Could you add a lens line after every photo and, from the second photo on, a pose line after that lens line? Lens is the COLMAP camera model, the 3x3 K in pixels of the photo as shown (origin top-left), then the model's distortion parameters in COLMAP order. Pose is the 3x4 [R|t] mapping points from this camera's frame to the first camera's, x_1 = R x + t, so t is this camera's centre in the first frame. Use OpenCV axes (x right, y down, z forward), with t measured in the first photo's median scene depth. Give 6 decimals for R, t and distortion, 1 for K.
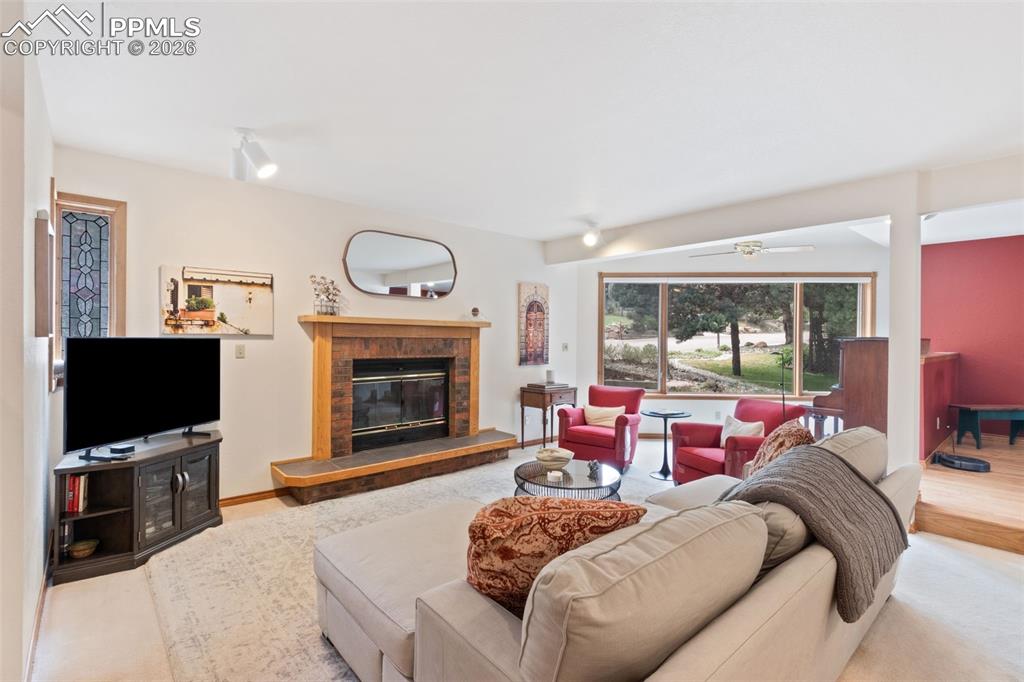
lens RADIAL K [[477.5, 0, 508.5], [0, 477.5, 338.7], [0, 0, 1]] dist [-0.005630, -0.000199]
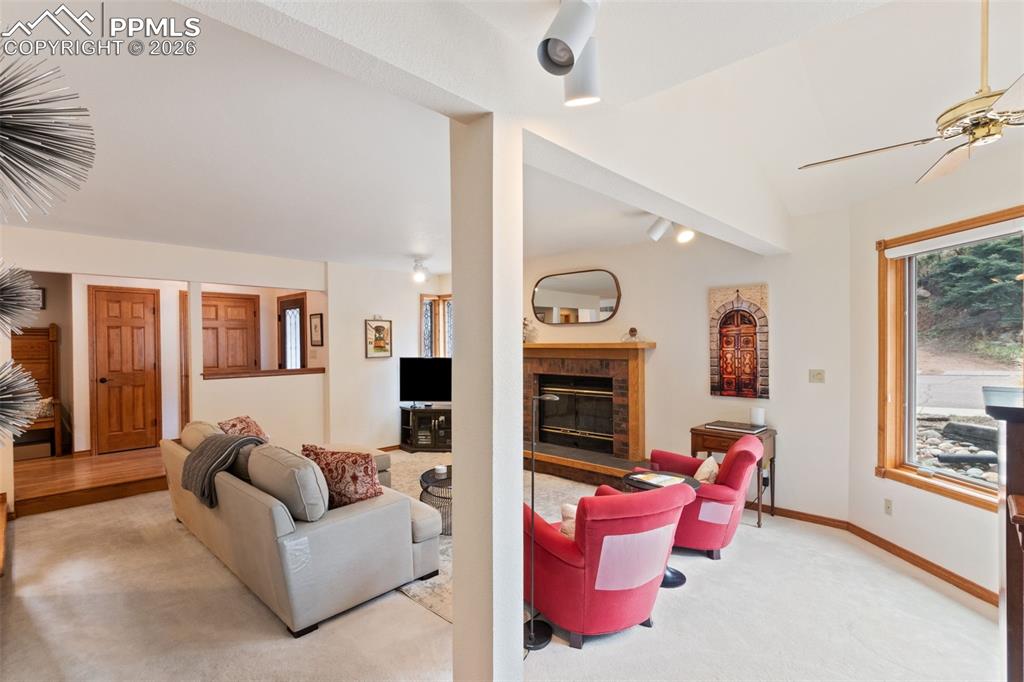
lens RADIAL K [[477.5, 0, 503.4], [0, 477.5, 346.2], [0, 0, 1]] dist [-0.005630, -0.000199]
pose [[0.078131, -0.000910, -0.996943, 0.874575], [0.007330, 0.999973, -0.000338, -0.029977], [0.996916, -0.007282, 0.078135, 0.676036]]
